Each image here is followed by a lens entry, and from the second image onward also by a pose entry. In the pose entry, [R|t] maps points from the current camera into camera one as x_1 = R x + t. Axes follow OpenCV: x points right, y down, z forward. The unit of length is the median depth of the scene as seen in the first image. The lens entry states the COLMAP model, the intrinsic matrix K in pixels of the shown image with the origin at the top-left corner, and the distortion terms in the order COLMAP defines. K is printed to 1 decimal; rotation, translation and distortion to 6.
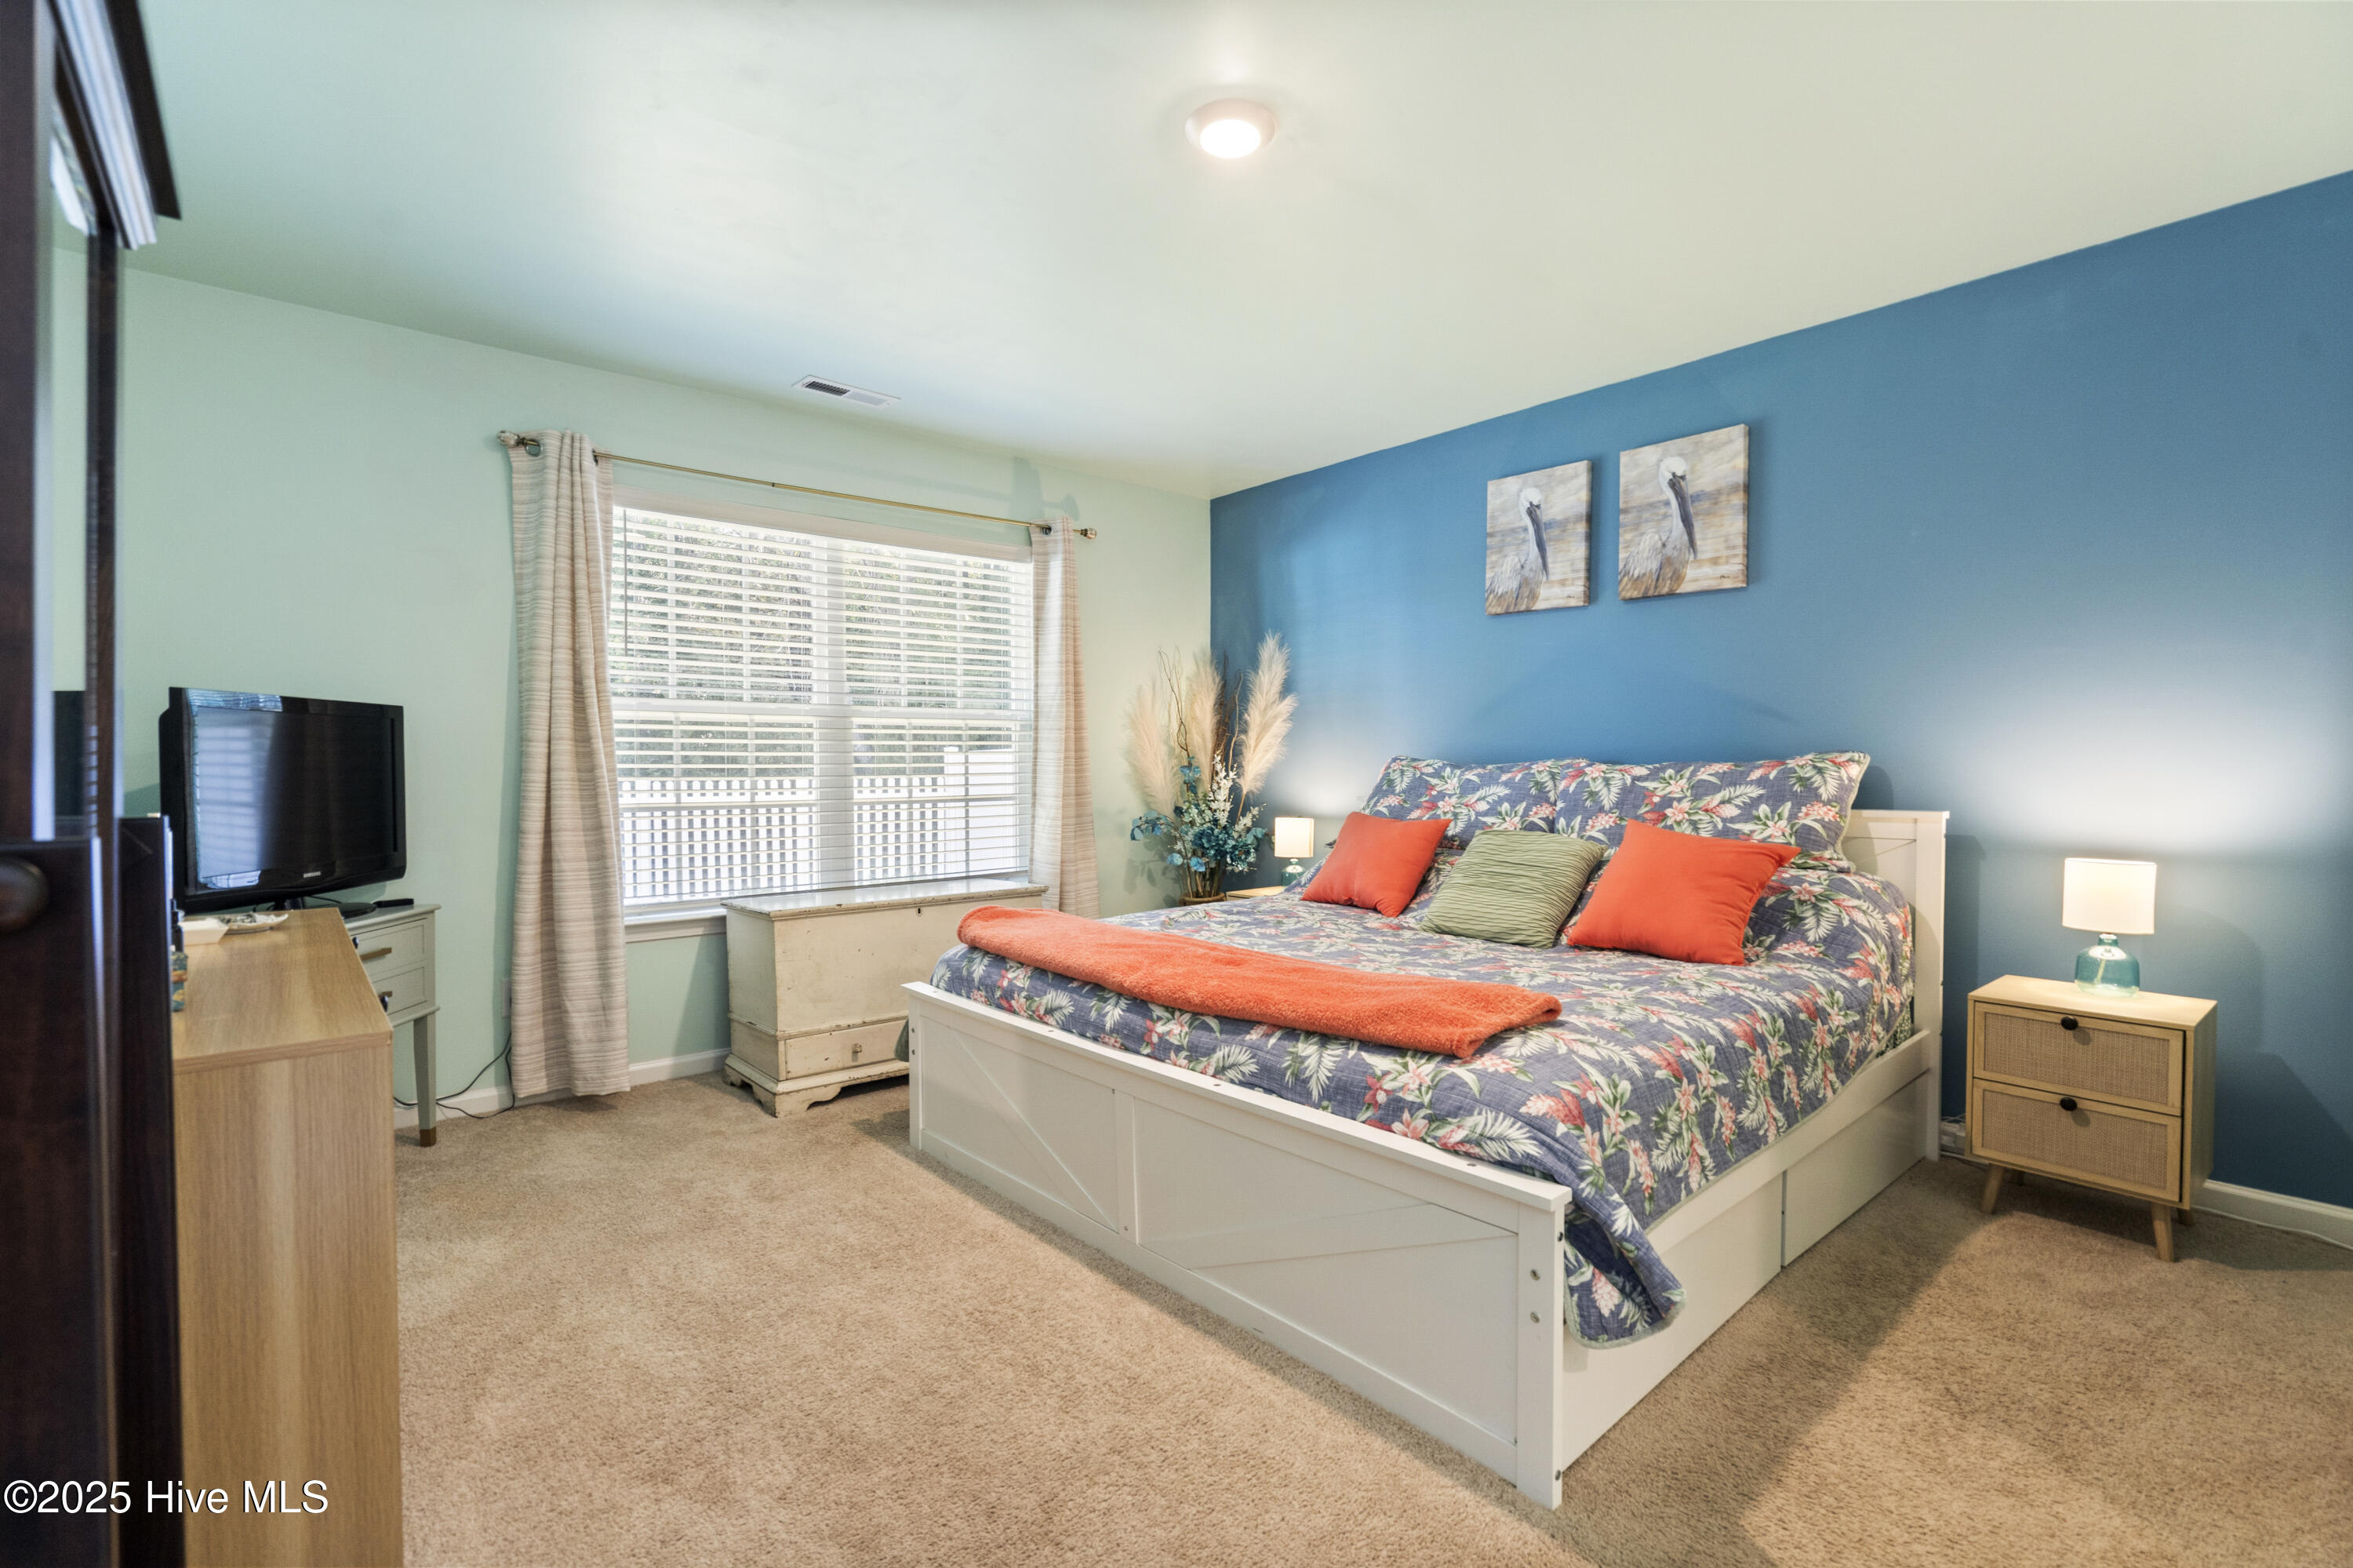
lens RADIAL K [[1082.0, 0, 1233.7], [0, 1082.0, 791.4], [0, 0, 1]] dist [-0.008126, -0.000910]
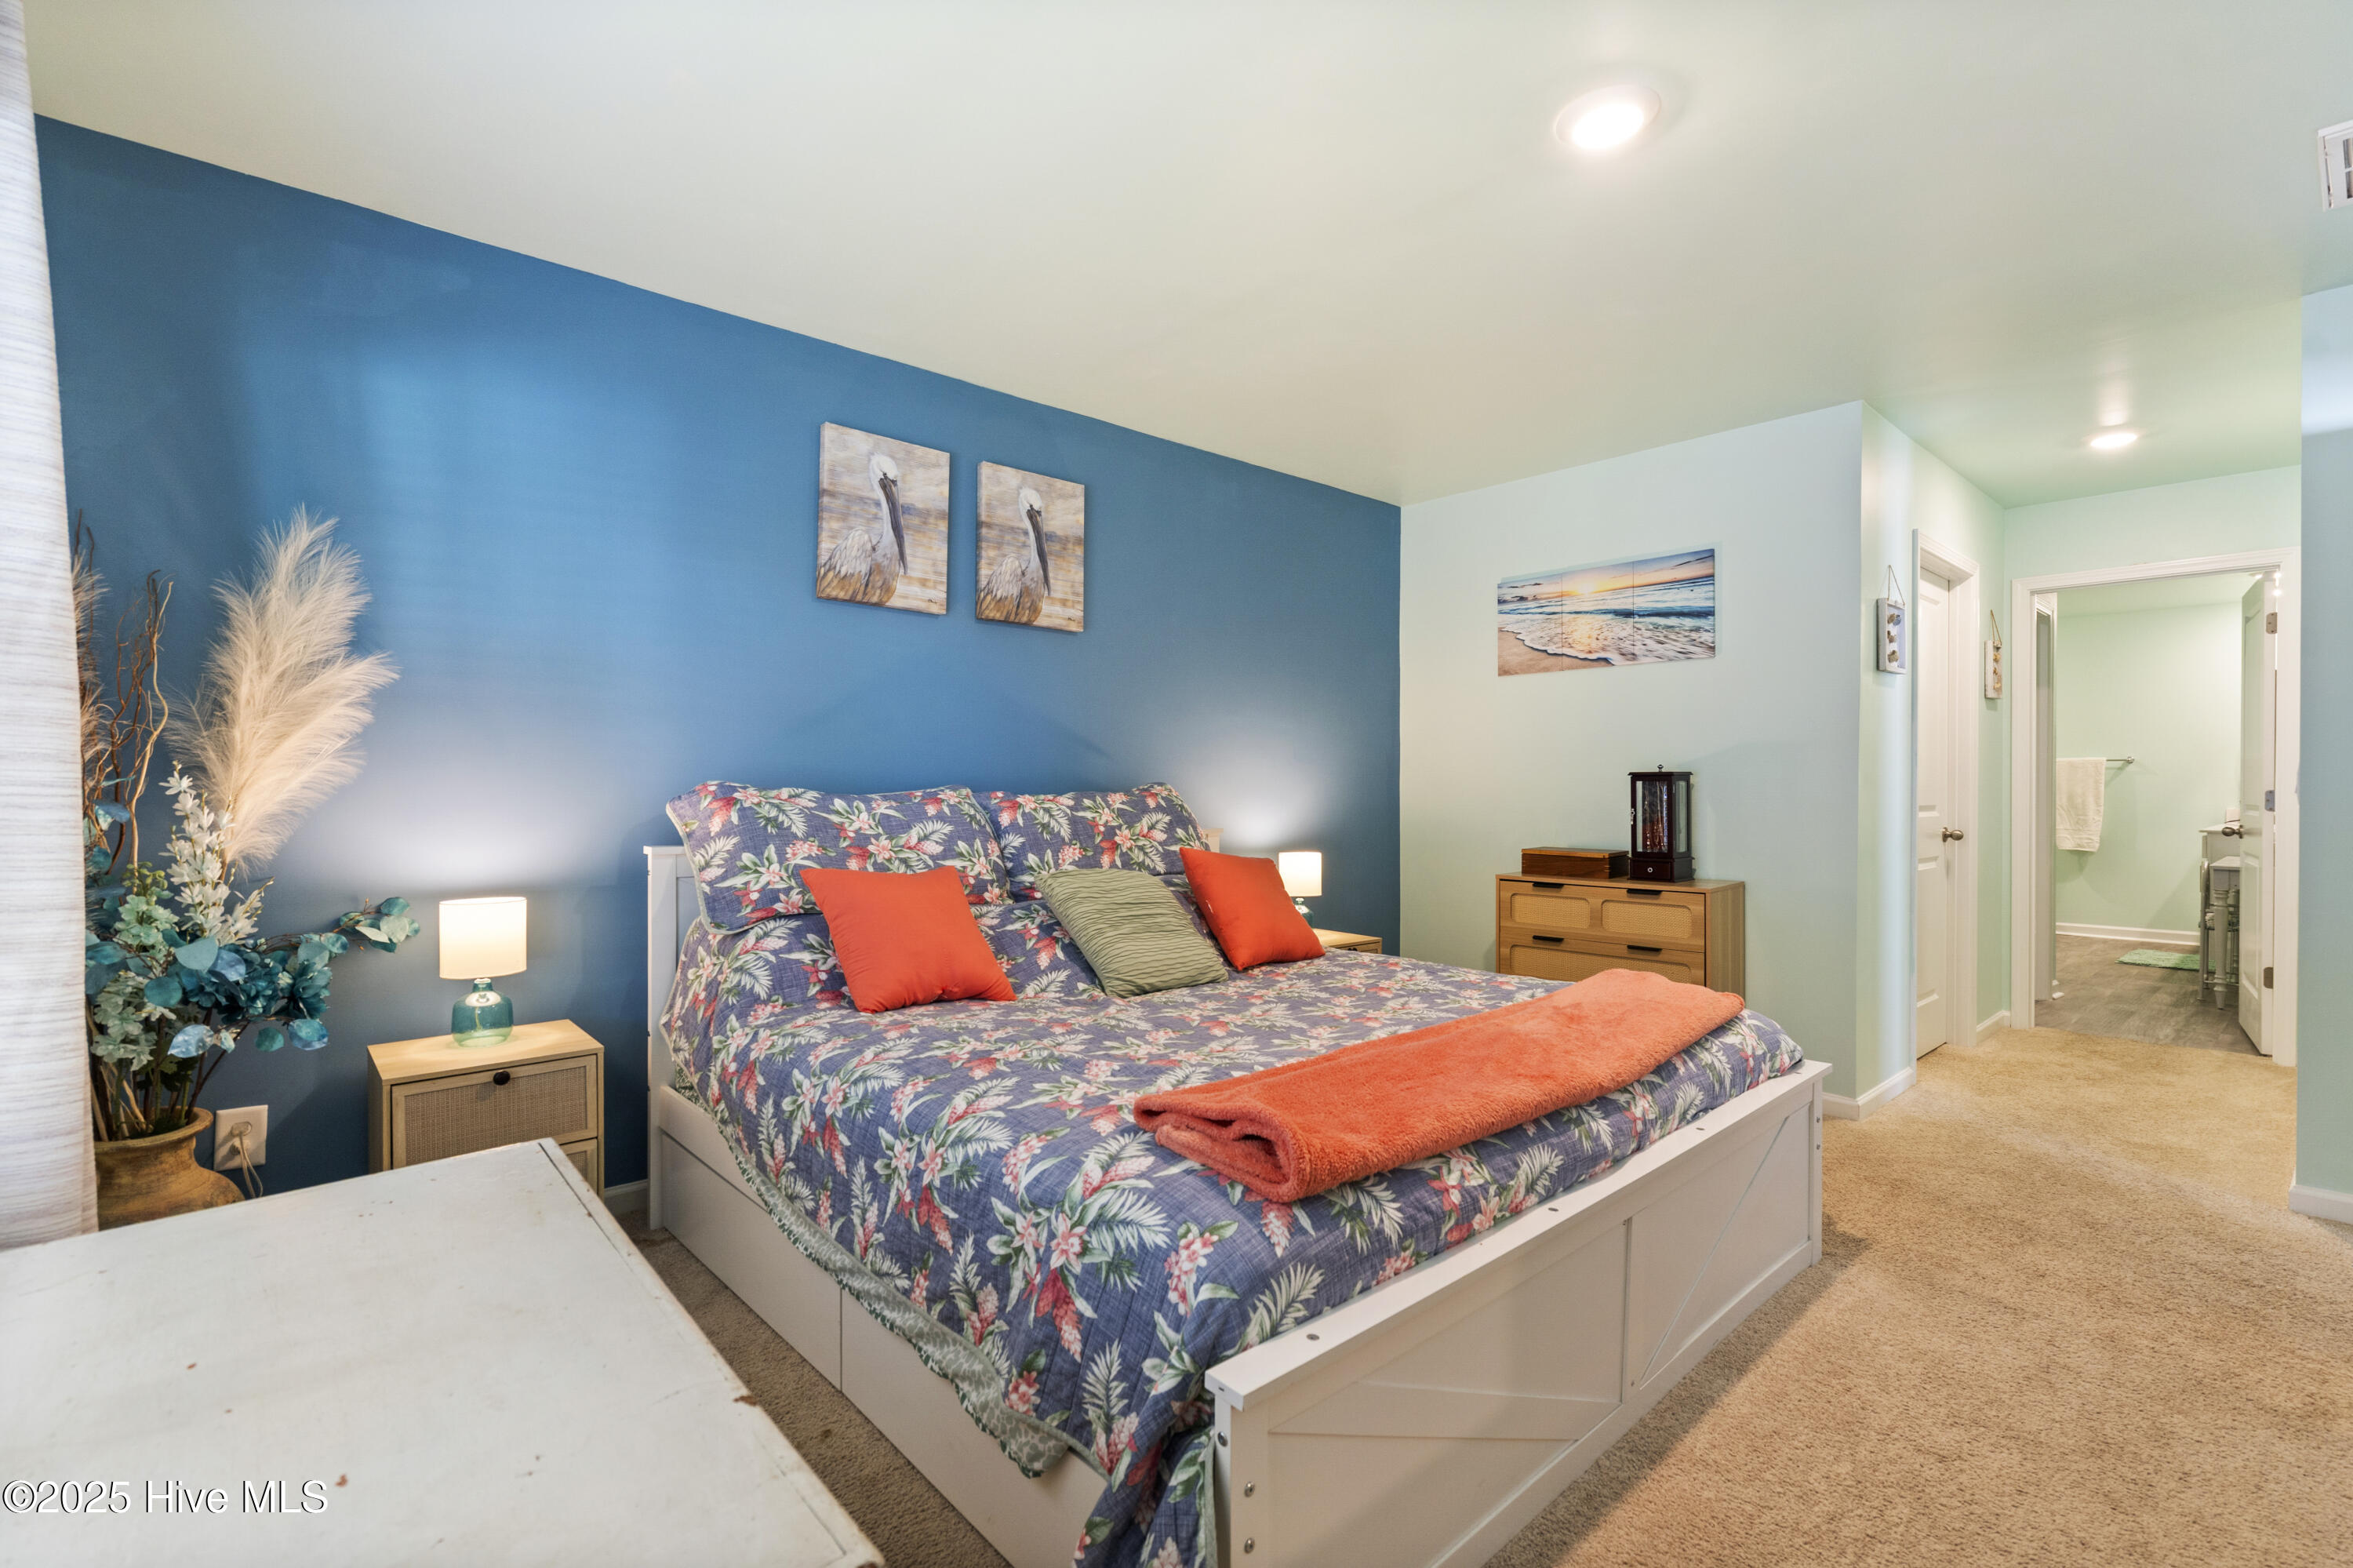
lens RADIAL K [[1082.0, 0, 1179.7], [0, 1082.0, 779.0], [0, 0, 1]] dist [-0.008126, -0.000910]
pose [[-0.023026, -0.013561, 0.999643, -0.567862], [0.006411, 0.999885, 0.013712, -0.046797], [-0.999714, 0.006724, -0.022937, 0.818650]]
